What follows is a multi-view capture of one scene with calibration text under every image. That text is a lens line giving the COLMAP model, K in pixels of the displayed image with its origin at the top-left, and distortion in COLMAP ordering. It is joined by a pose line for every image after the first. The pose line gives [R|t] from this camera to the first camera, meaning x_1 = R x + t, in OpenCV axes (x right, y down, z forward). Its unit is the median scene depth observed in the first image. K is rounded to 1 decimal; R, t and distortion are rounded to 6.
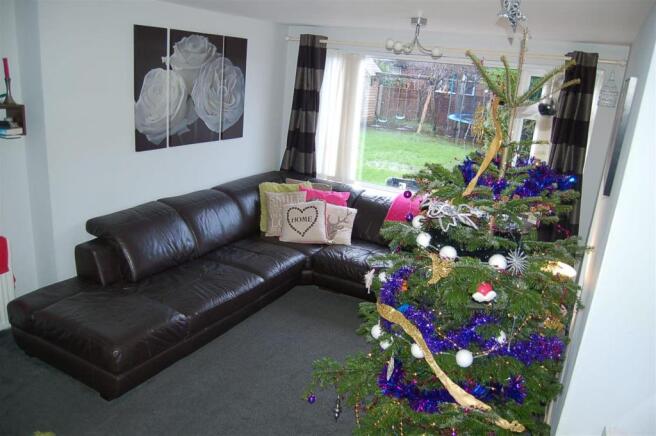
lens RADIAL K [[519.4, 0, 323.1], [0, 519.4, 218.5], [0, 0, 1]] dist [-0.053699, -0.003430]
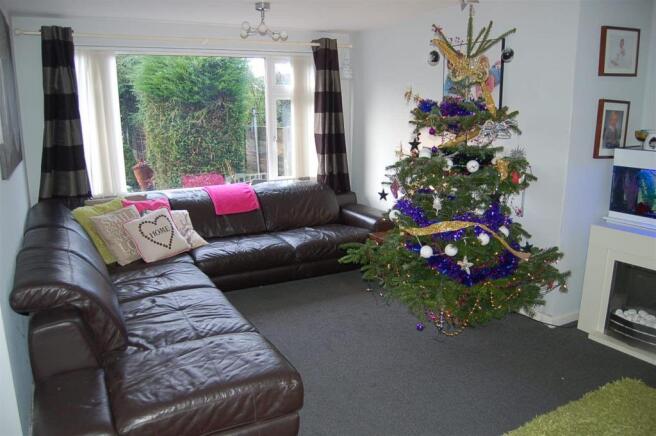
lens RADIAL K [[519.4, 0, 323.1], [0, 519.4, 218.5], [0, 0, 1]] dist [-0.053699, -0.003430]
pose [[0.562596, -0.256684, 0.785875, -0.533007], [0.291244, 0.951176, 0.102178, -0.026311], [-0.773733, 0.171396, 0.609885, 0.247521]]
